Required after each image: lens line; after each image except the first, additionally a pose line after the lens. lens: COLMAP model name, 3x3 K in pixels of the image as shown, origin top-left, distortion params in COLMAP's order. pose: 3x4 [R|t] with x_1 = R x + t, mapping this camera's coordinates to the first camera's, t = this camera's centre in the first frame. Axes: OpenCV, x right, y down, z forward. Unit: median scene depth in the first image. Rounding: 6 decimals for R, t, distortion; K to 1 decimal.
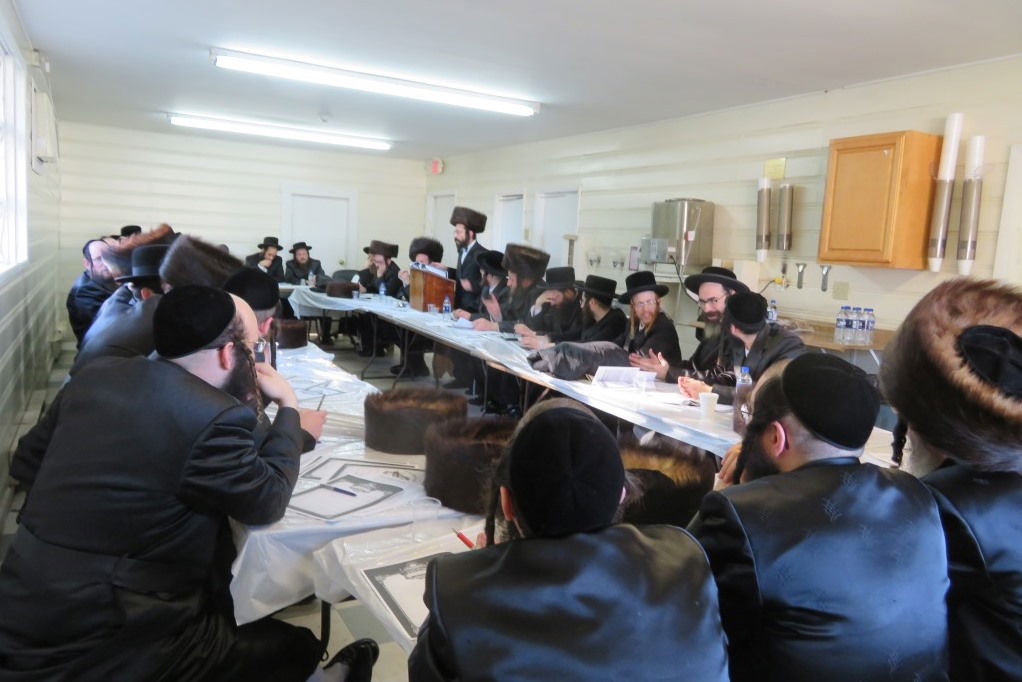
lens RADIAL K [[743.5, 0, 510.7], [0, 743.5, 343.3], [0, 0, 1]] dist [-0.010241, 0.003664]
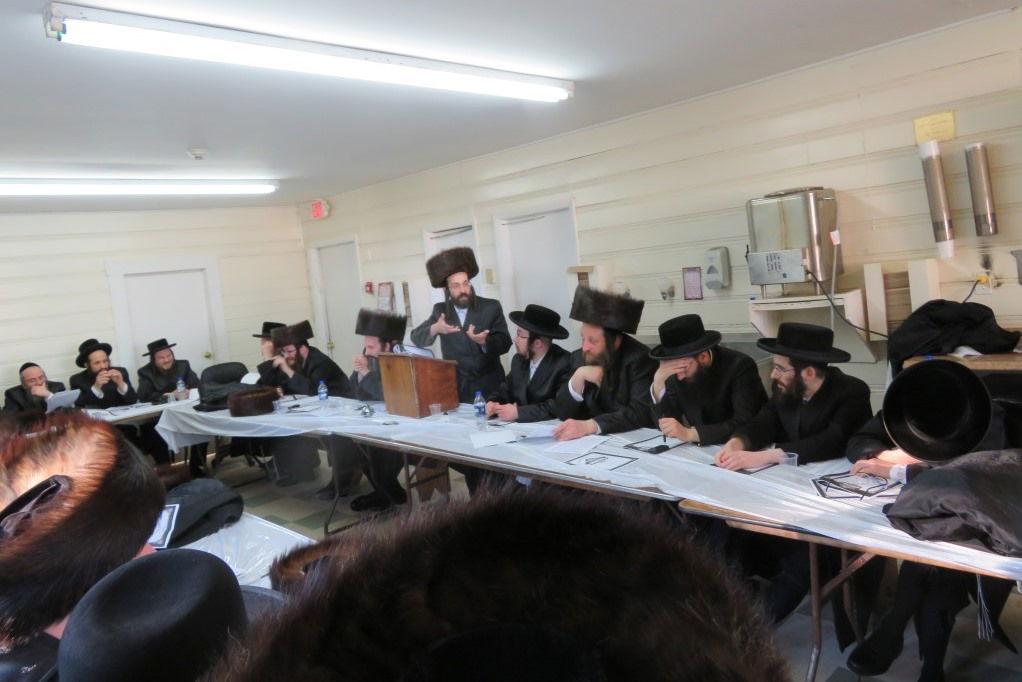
lens RADIAL K [[743.5, 0, 504.2], [0, 743.5, 279.9], [0, 0, 1]] dist [-0.010241, 0.003664]
pose [[0.952558, -0.163359, 0.256803, -0.182066], [0.194063, 0.975982, -0.098989, -0.075714], [-0.234464, 0.144129, 0.961381, 0.320520]]
